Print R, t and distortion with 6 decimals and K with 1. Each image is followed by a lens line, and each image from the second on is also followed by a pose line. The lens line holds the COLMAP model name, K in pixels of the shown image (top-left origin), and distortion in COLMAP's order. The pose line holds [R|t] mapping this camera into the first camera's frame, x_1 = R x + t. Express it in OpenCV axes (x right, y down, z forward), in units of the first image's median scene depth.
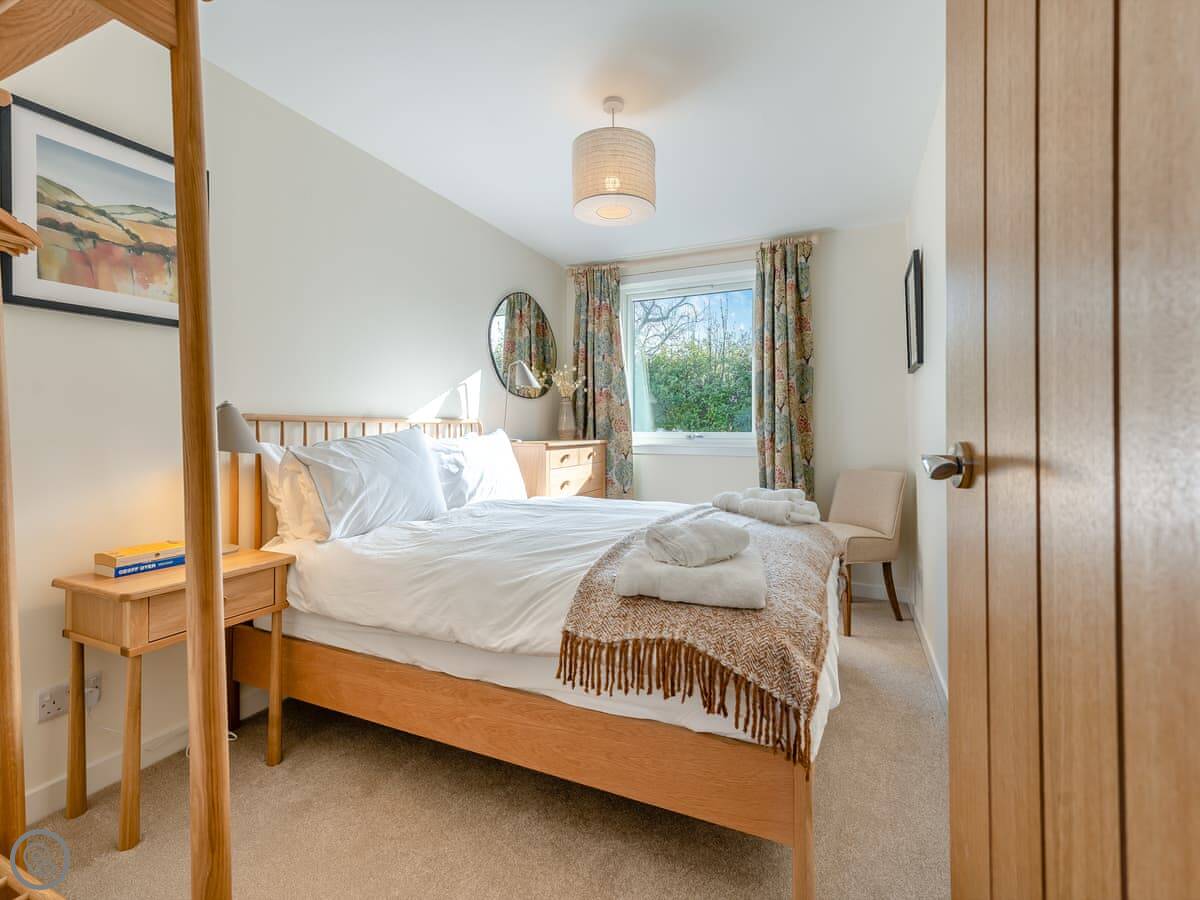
lens RADIAL K [[531.8, 0, 606.1], [0, 531.8, 419.2], [0, 0, 1]] dist [-0.006222, -0.000600]
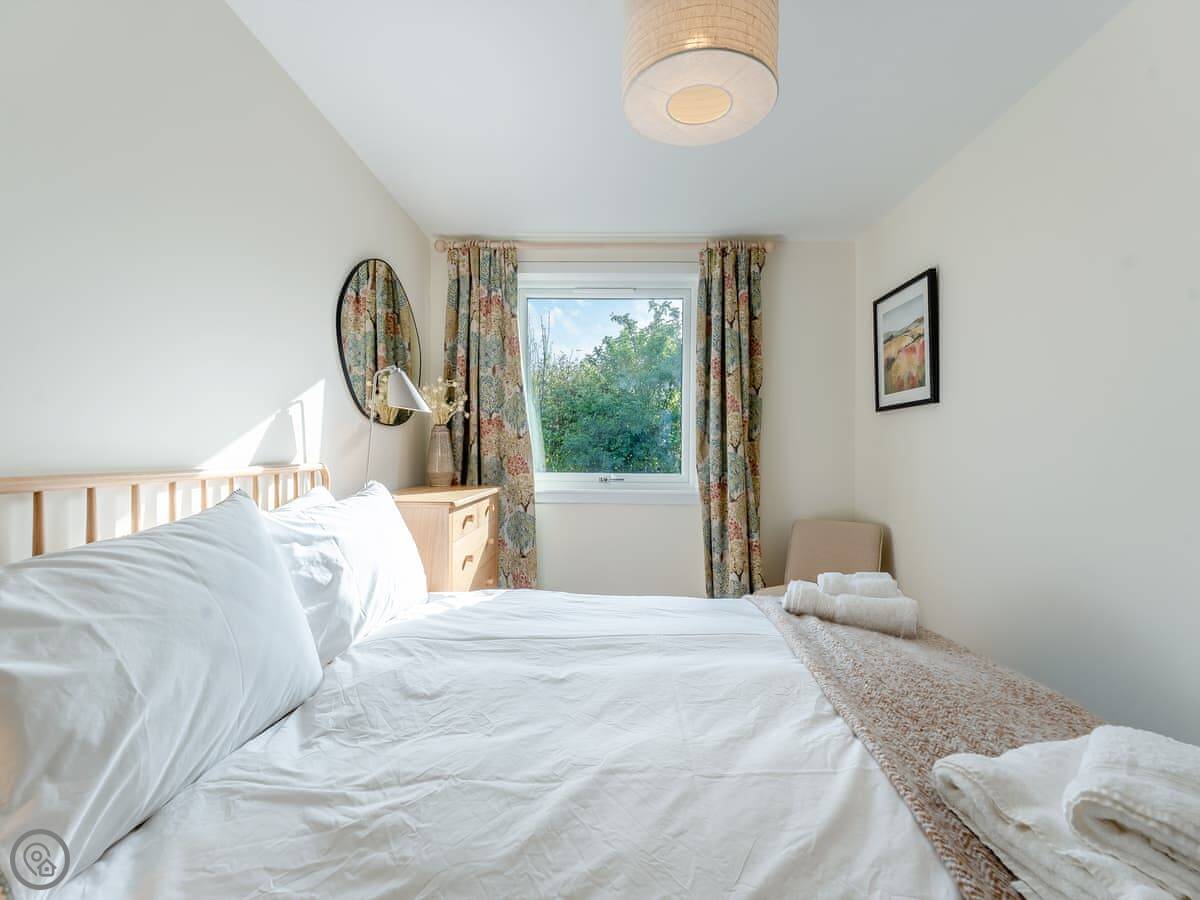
lens RADIAL K [[531.8, 0, 600.2], [0, 531.8, 448.0], [0, 0, 1]] dist [-0.006222, -0.000600]
pose [[0.917167, 0.008822, 0.398405, -0.171892], [-0.015063, 0.999808, 0.012539, -0.024873], [-0.398218, -0.017501, 0.917124, 0.309266]]
